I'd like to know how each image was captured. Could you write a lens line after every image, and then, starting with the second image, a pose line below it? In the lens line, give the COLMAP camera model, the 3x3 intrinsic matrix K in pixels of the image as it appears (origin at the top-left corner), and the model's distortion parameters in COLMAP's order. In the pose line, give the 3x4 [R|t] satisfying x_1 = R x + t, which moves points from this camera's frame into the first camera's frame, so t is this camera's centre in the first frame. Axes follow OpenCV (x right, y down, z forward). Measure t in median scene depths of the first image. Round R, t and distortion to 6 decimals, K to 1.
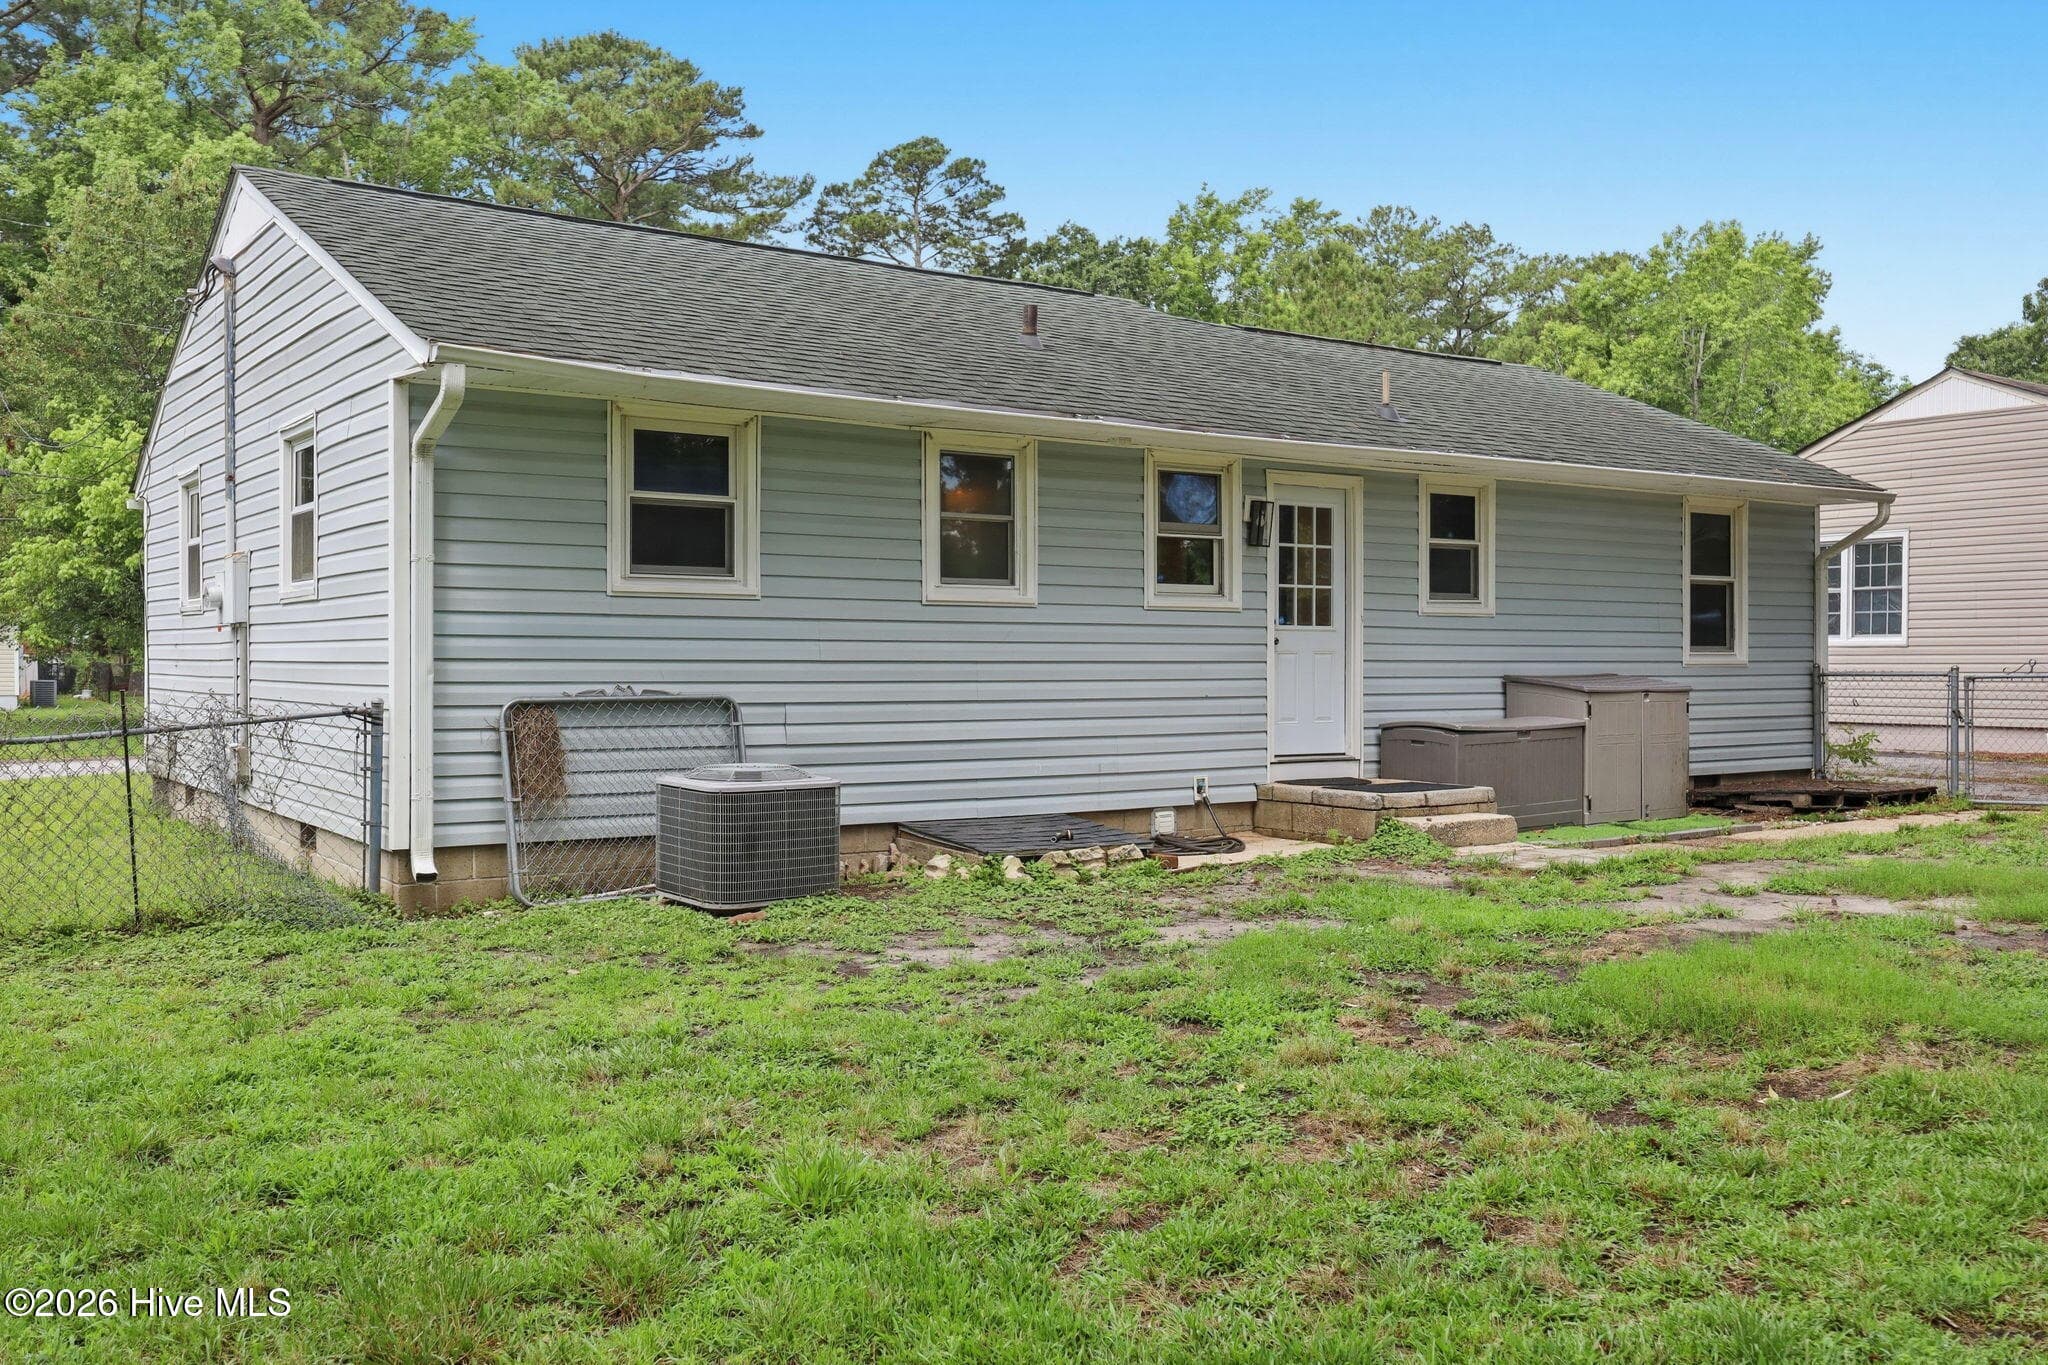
lens RADIAL K [[1794.8, 0, 1024.0], [0, 1794.8, 682.5], [0, 0, 1]] dist [-0.006492, -0.007056]
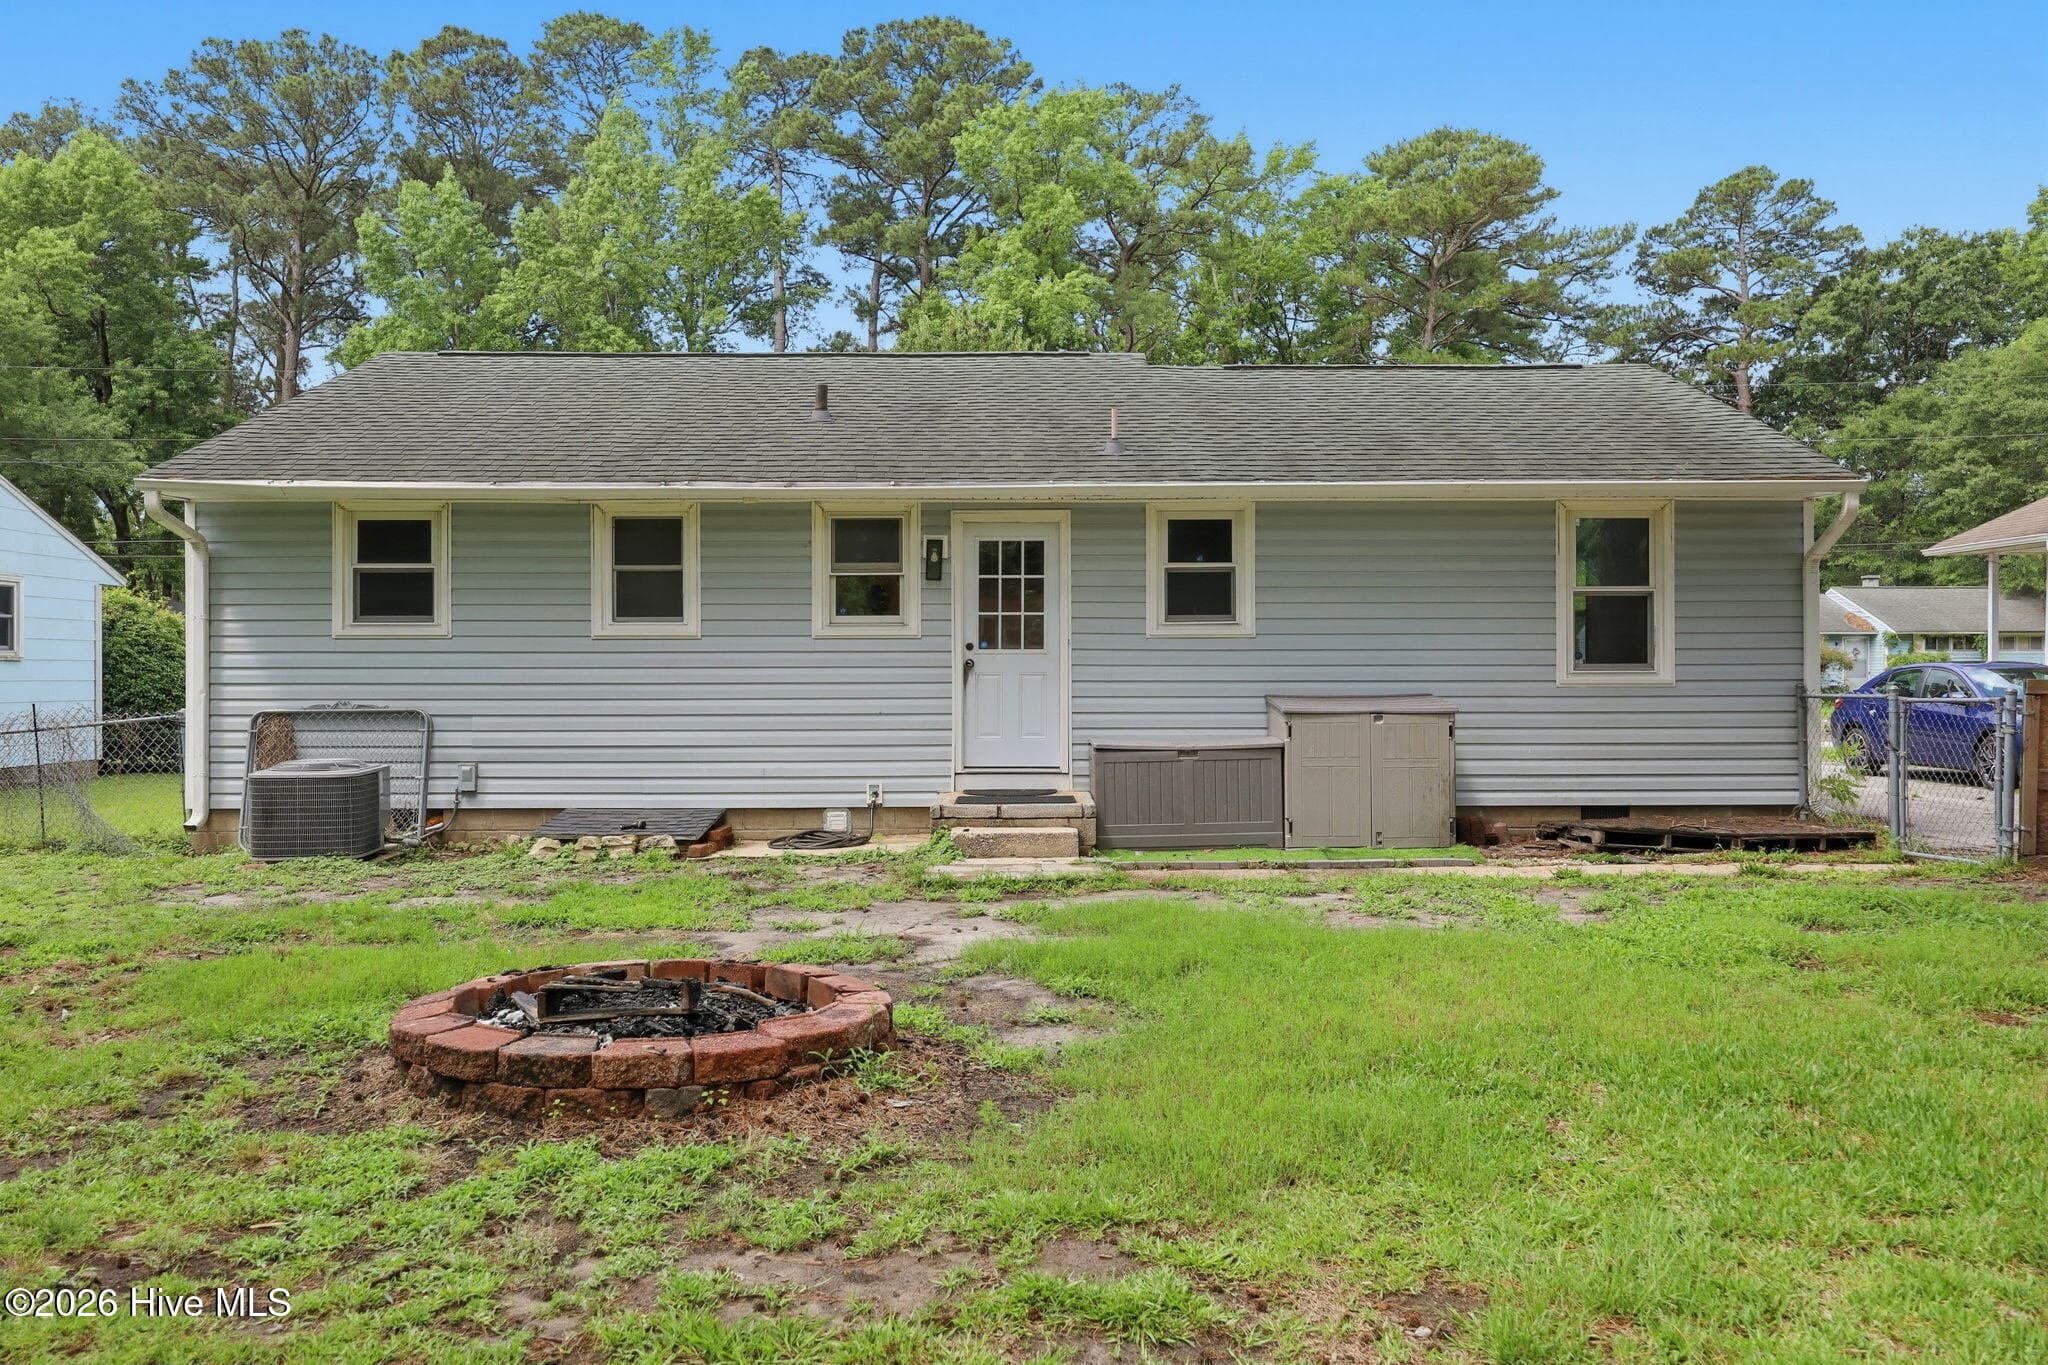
lens RADIAL K [[1540.7, 0, 1024.0], [0, 1540.7, 682.5], [0, 0, 1]] dist [-0.002767, 0.000633]
pose [[0.824716, -0.000005, -0.565548, 0.683351], [-0.003380, 0.999982, -0.004938, -0.006890], [0.565538, 0.005984, 0.824701, 0.224598]]
